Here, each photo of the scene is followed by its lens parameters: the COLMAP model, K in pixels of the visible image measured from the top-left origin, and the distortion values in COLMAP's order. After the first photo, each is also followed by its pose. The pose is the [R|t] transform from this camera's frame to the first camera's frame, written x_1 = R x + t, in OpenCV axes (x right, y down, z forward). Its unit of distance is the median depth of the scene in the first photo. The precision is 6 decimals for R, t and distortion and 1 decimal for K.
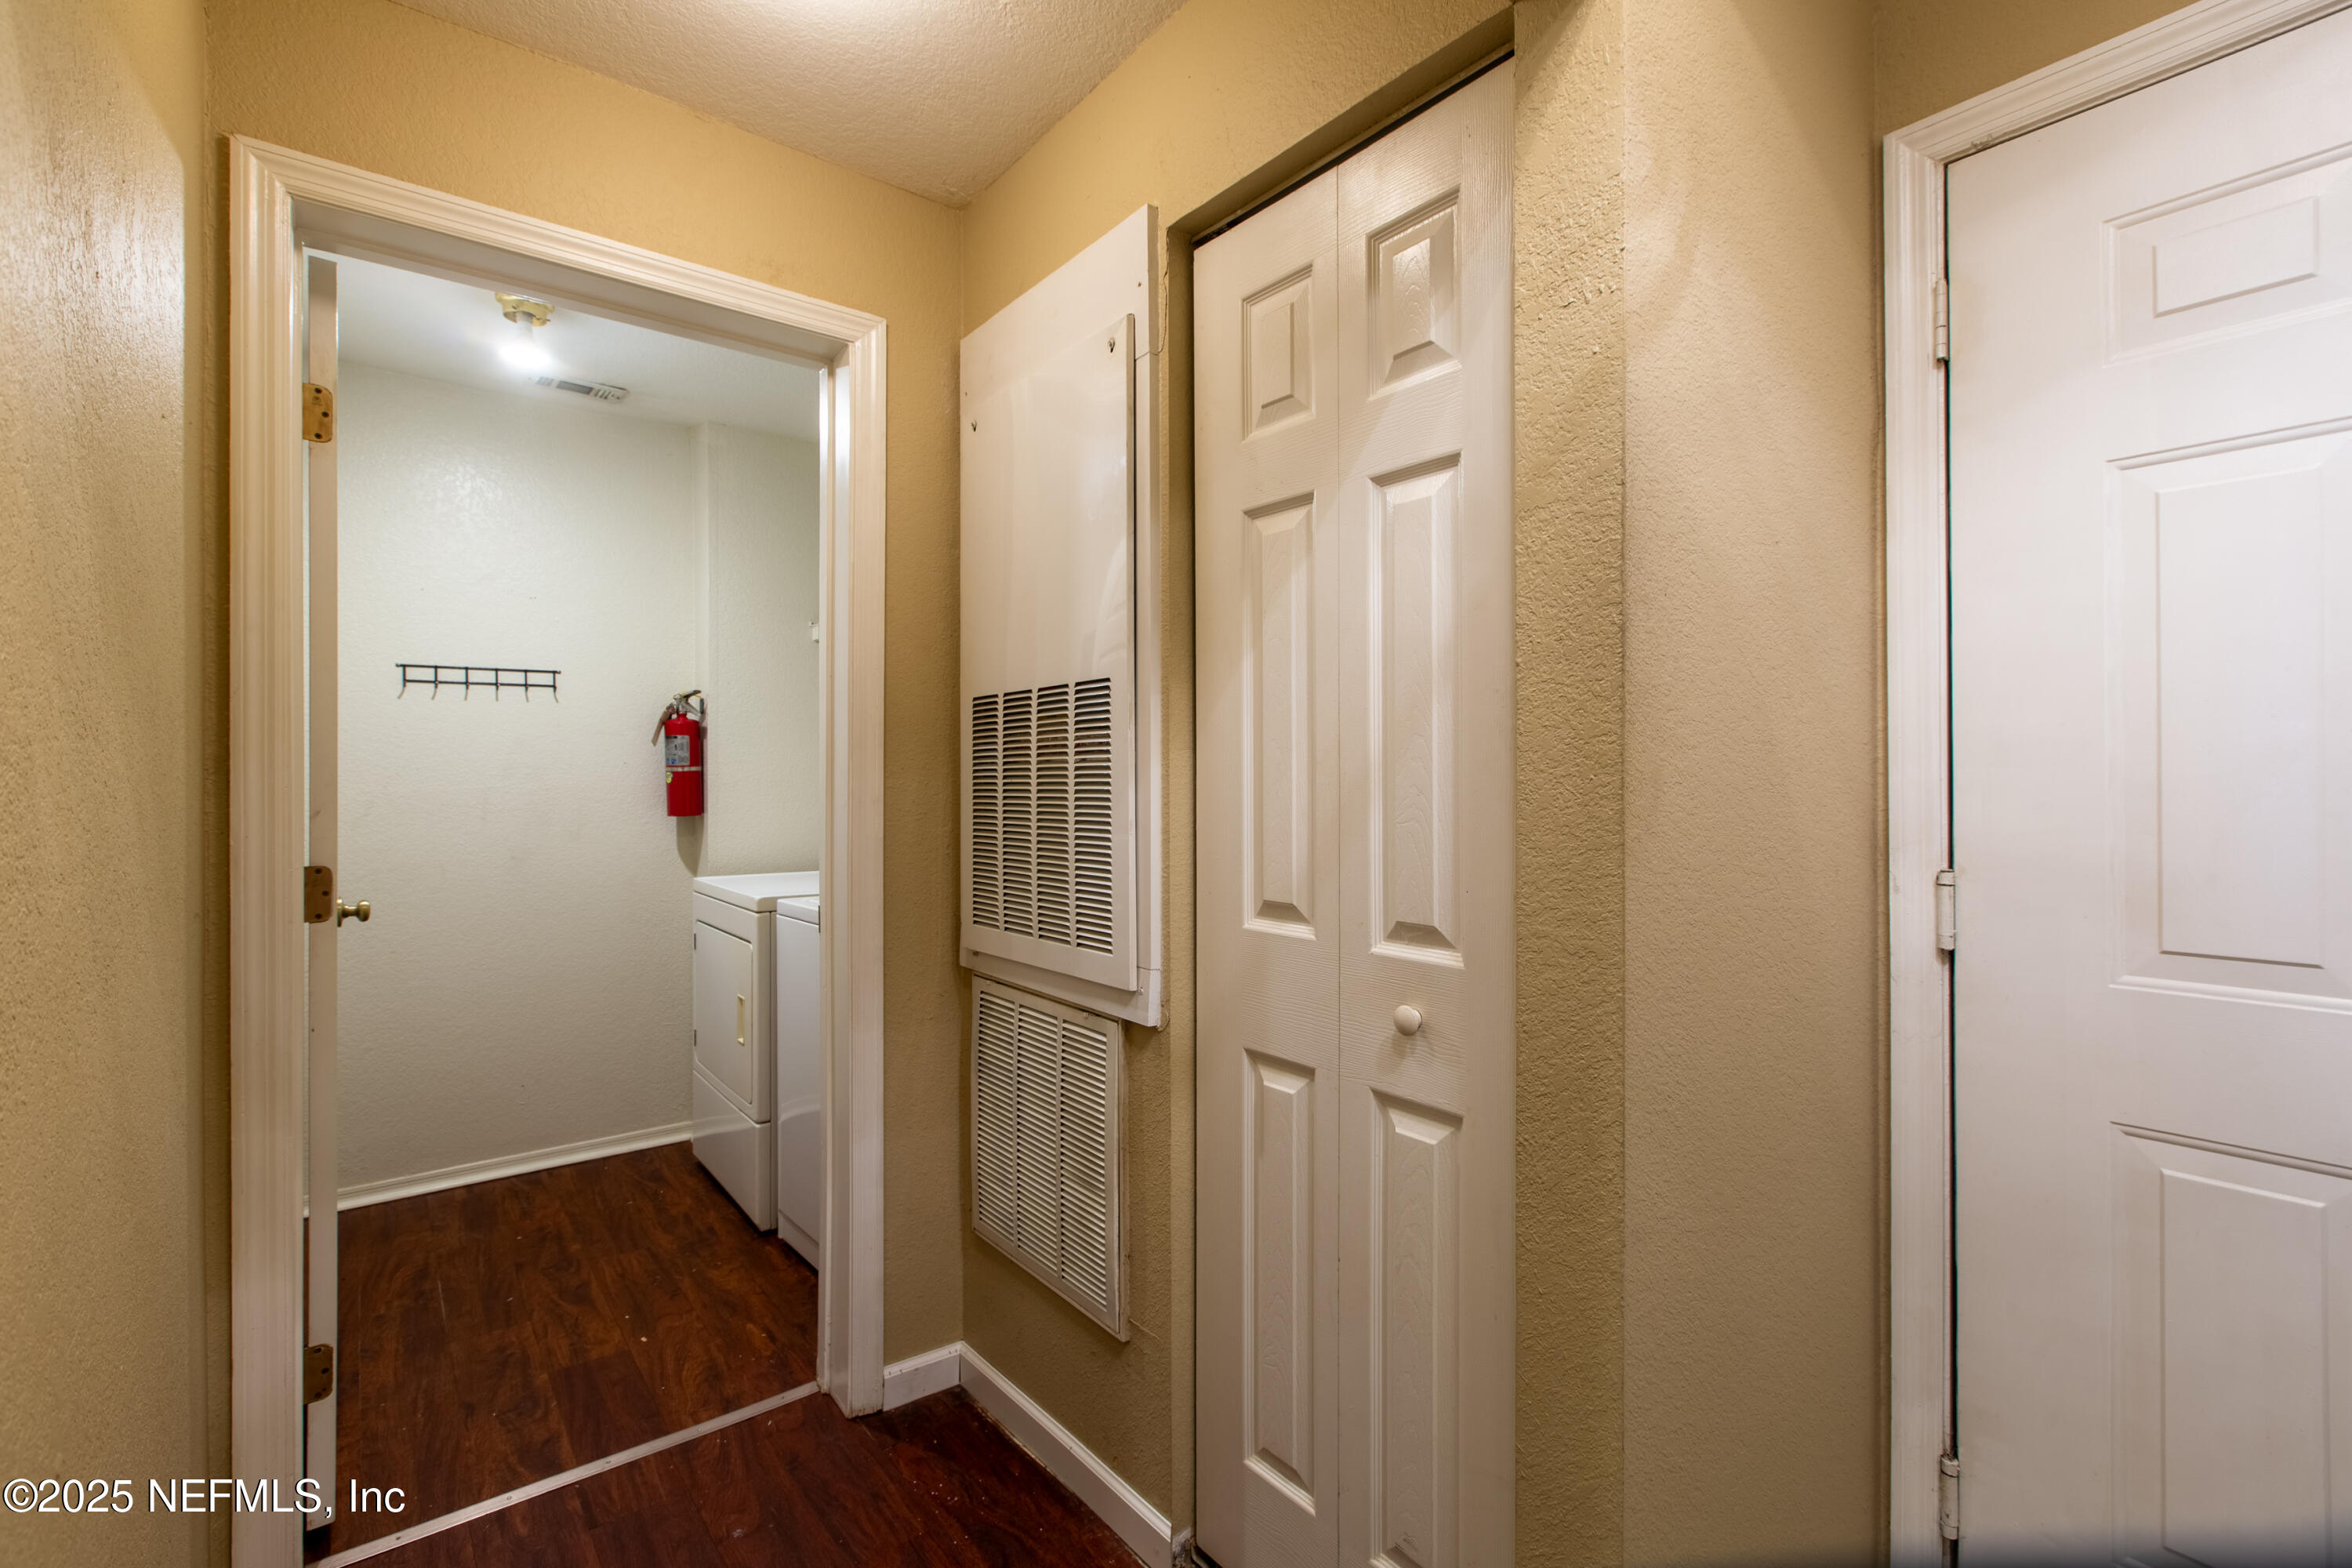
lens RADIAL K [[1072.1, 0, 1187.1], [0, 1072.1, 785.0], [0, 0, 1]] dist [0.005320, 0.000172]
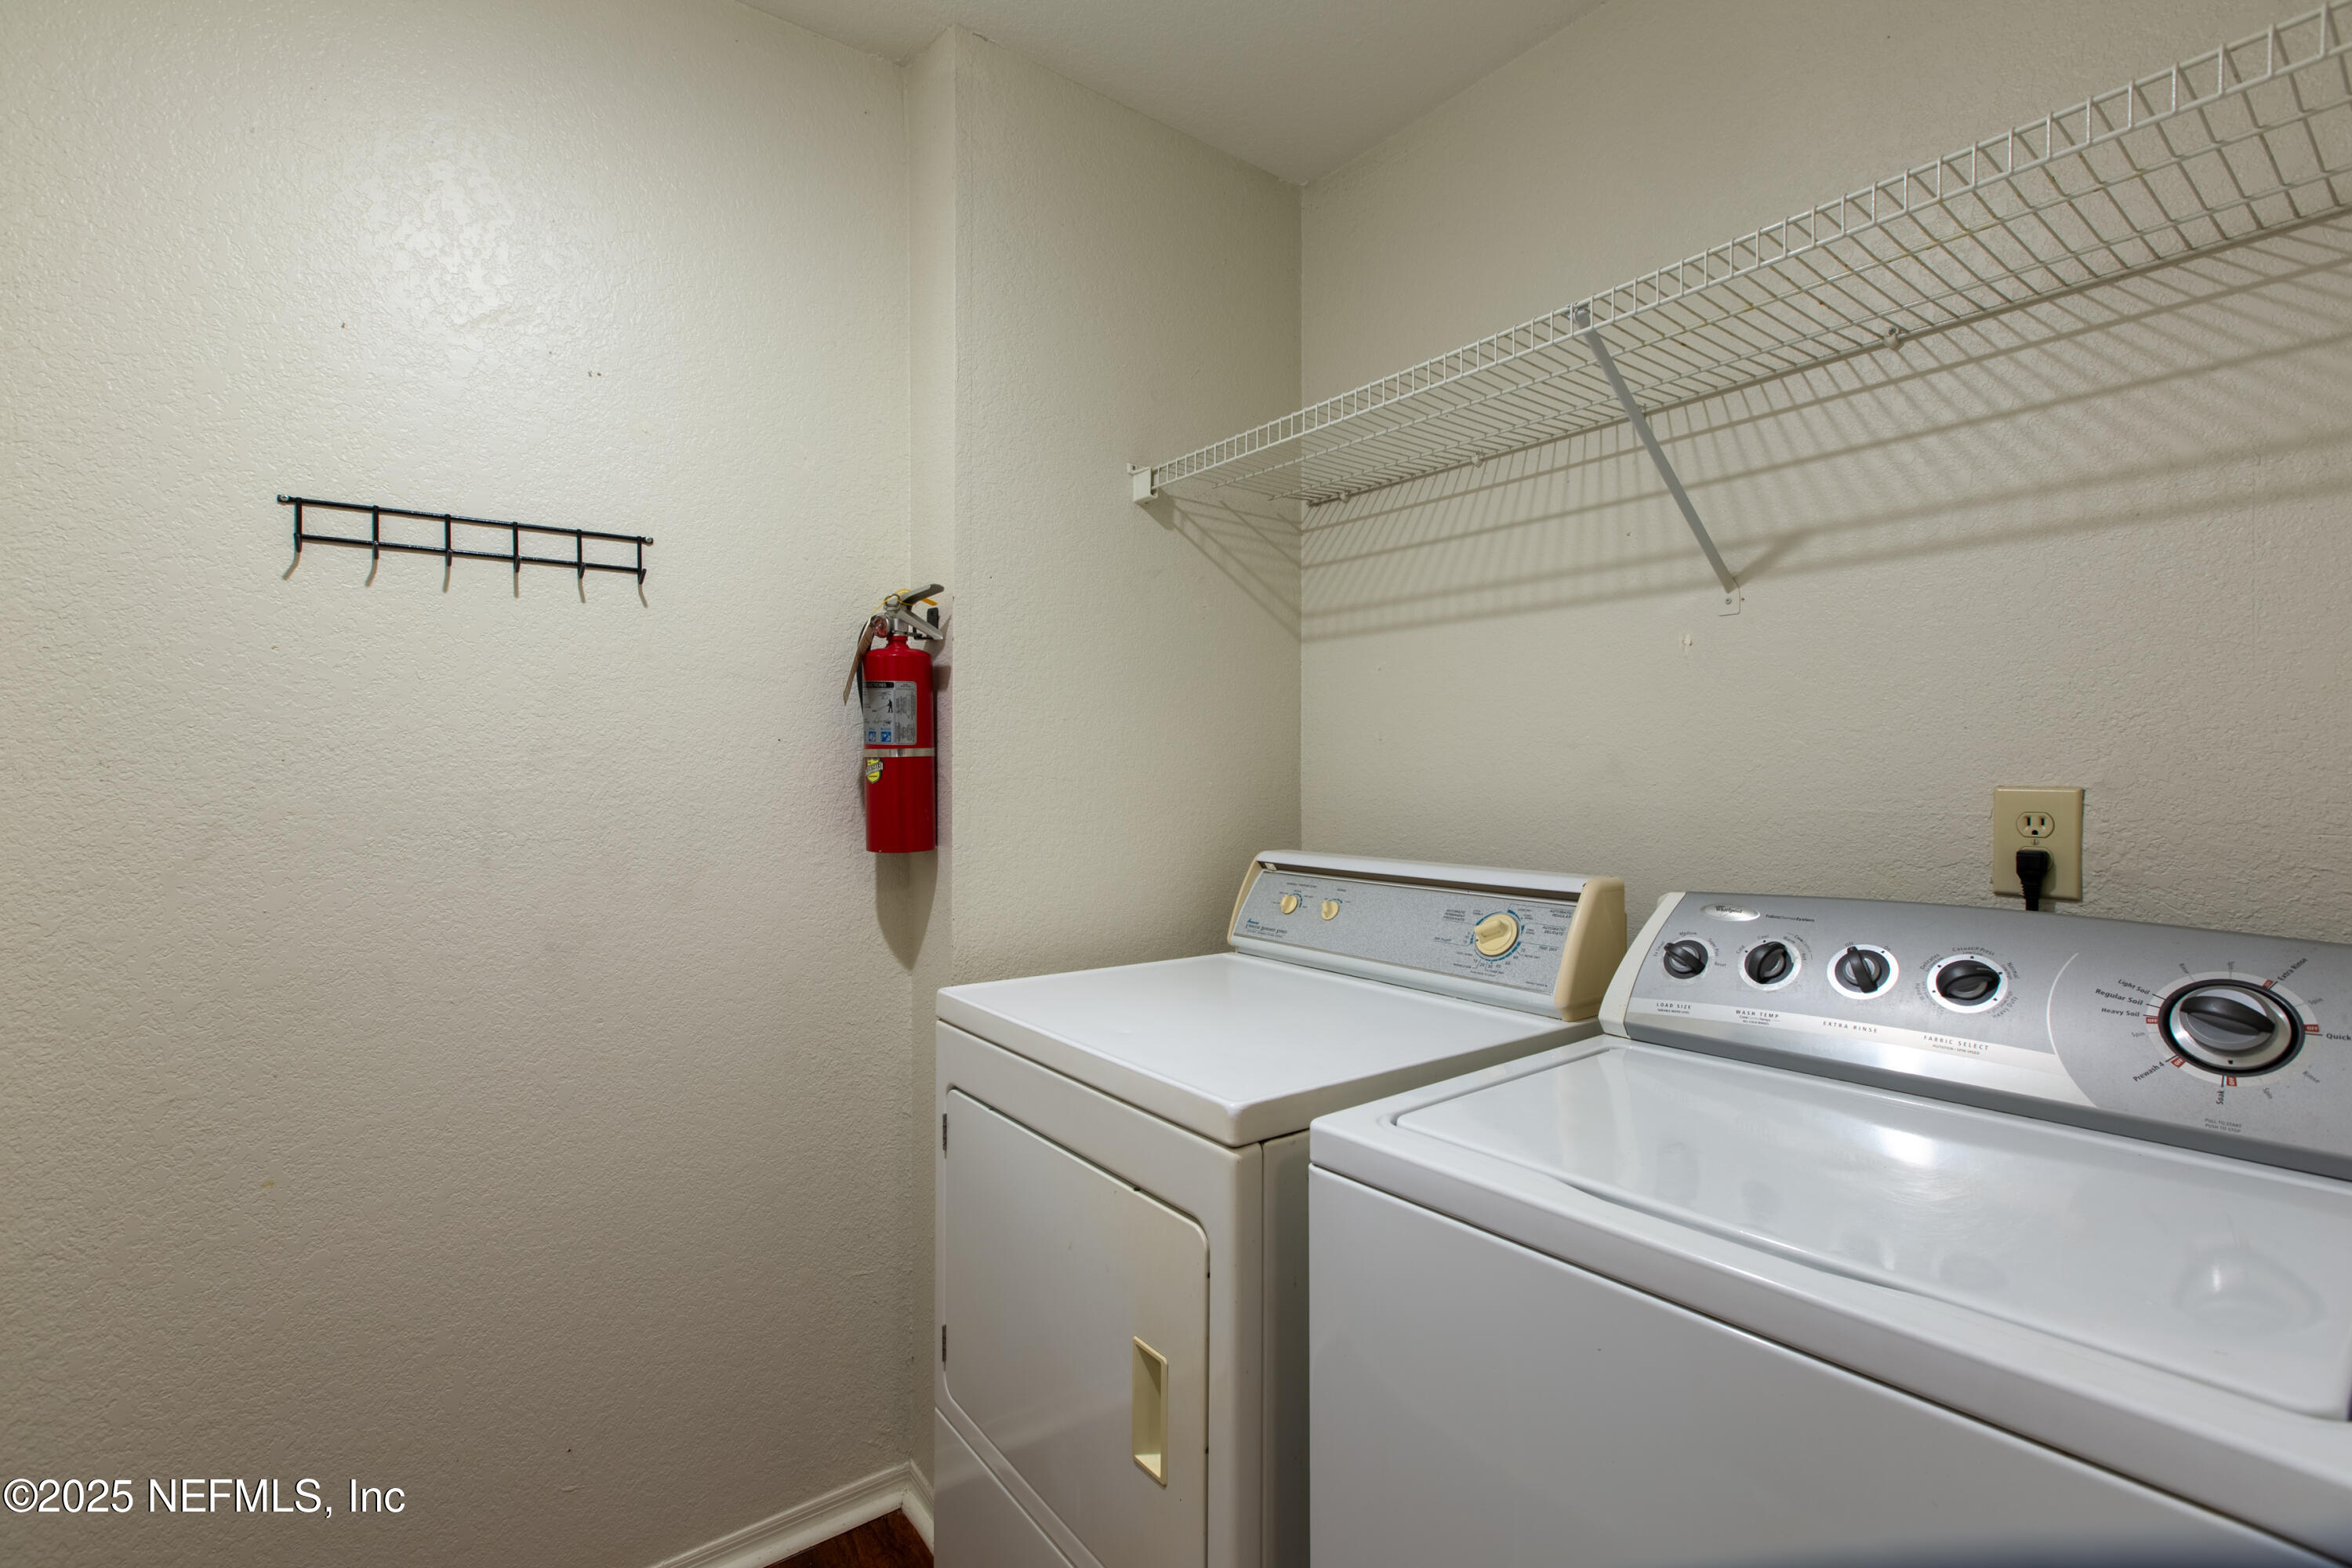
lens RADIAL K [[1072.1, 0, 1168.0], [0, 1072.1, 775.3], [0, 0, 1]] dist [0.005320, 0.000172]
pose [[0.999889, 0.002541, -0.014712, -0.353324], [-0.002624, 0.999981, -0.005622, -0.002702], [0.014697, 0.005660, 0.999876, 0.540892]]
